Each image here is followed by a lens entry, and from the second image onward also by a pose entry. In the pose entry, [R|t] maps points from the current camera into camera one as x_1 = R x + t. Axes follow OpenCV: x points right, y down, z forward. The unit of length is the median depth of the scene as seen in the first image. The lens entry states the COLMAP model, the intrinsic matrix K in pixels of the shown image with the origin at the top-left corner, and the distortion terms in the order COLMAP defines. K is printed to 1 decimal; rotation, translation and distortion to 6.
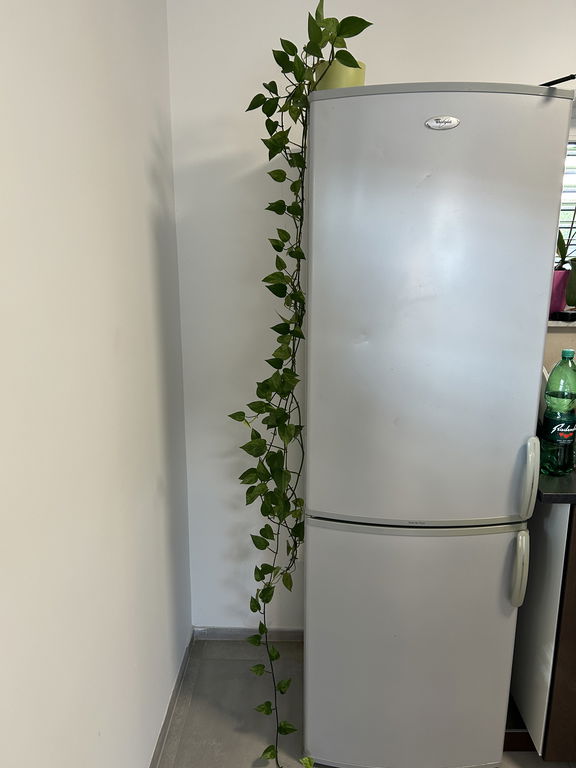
lens RADIAL K [[581.2, 0, 288.3], [0, 581.2, 383.4], [0, 0, 1]] dist [0.052525, -0.053972]
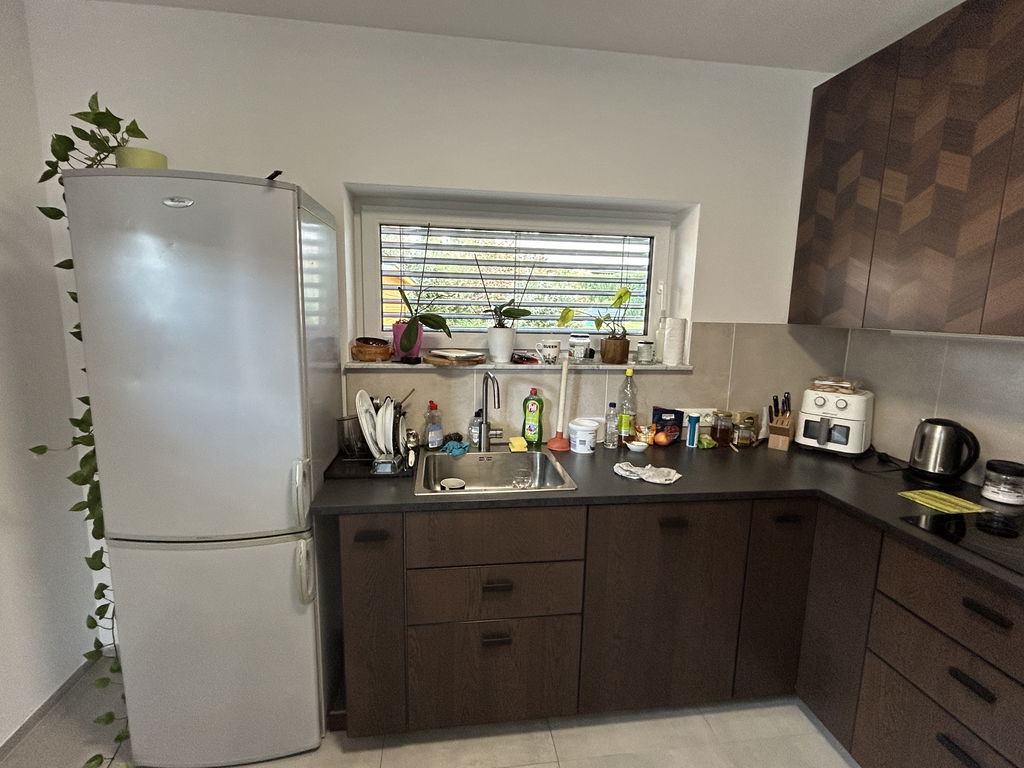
lens RADIAL K [[486.2, 0, 511.9], [0, 486.2, 380.3], [0, 0, 1]] dist [0.014800, 0.000753]
pose [[0.987084, -0.004326, 0.160144, 0.608150], [0.015122, 0.997688, -0.066257, 0.001267], [-0.159487, 0.067823, 0.984867, -0.065884]]
